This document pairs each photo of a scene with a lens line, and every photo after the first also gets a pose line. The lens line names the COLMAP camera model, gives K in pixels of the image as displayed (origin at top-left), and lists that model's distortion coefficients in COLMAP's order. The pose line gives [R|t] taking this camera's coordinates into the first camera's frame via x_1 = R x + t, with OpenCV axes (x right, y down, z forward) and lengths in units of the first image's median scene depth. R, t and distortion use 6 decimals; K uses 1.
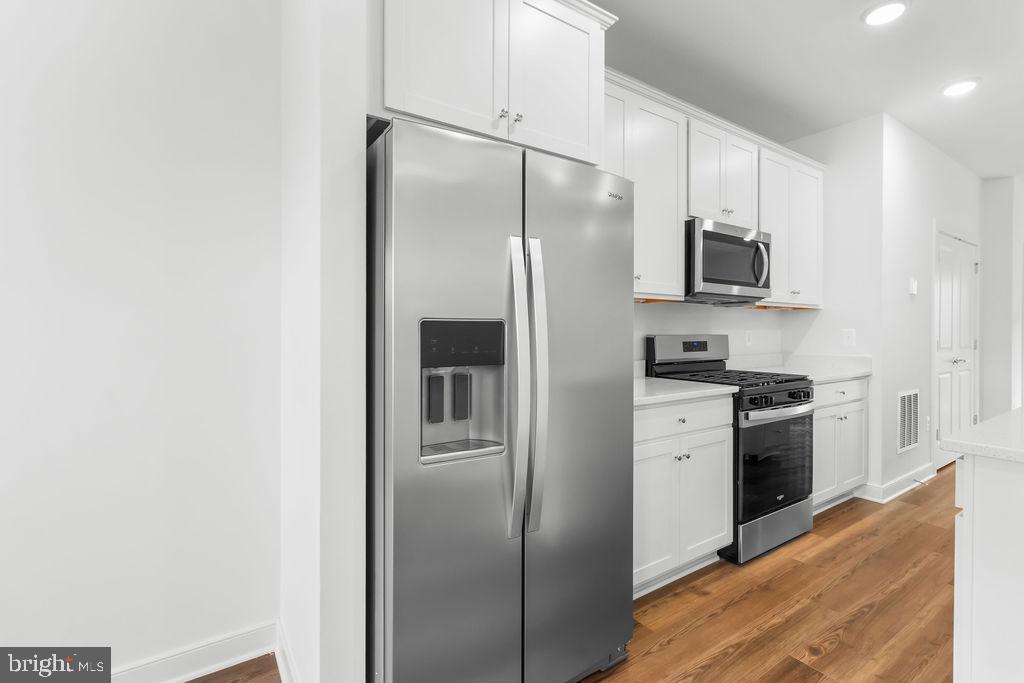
lens RADIAL K [[461.8, 0, 508.9], [0, 461.8, 334.7], [0, 0, 1]] dist [-0.000122, 0.000043]
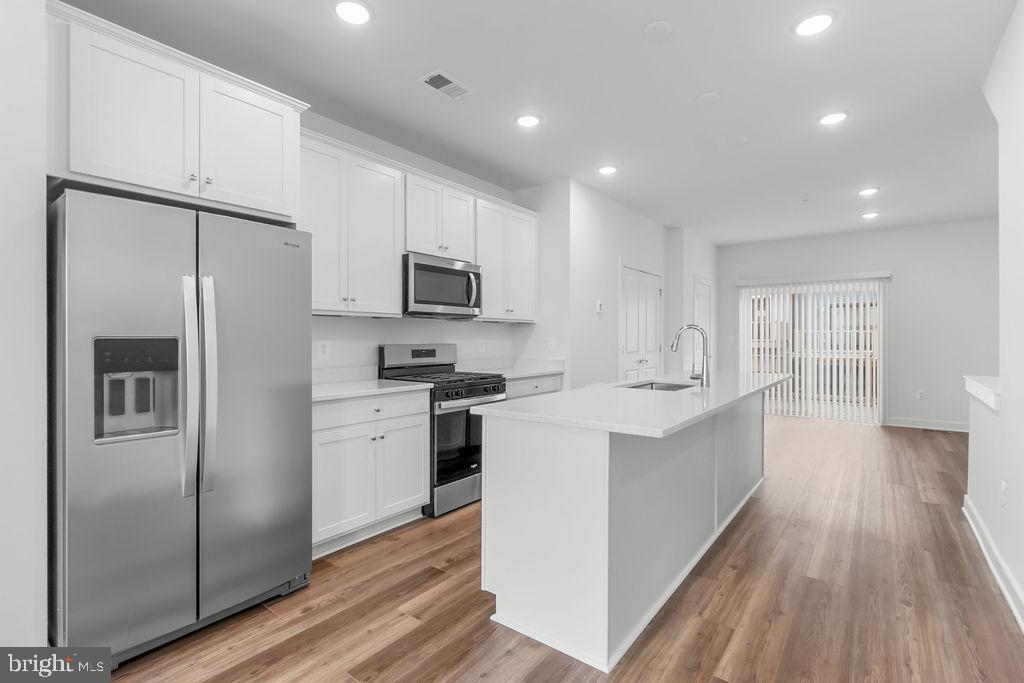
lens RADIAL K [[481.8, 0, 515.7], [0, 481.8, 339.6], [0, 0, 1]] dist [0.001311, 0.000504]
pose [[0.947916, -0.004247, 0.318492, 0.277721], [0.005323, 0.999983, -0.002508, -0.009225], [-0.318476, 0.004073, 0.947922, -0.385063]]
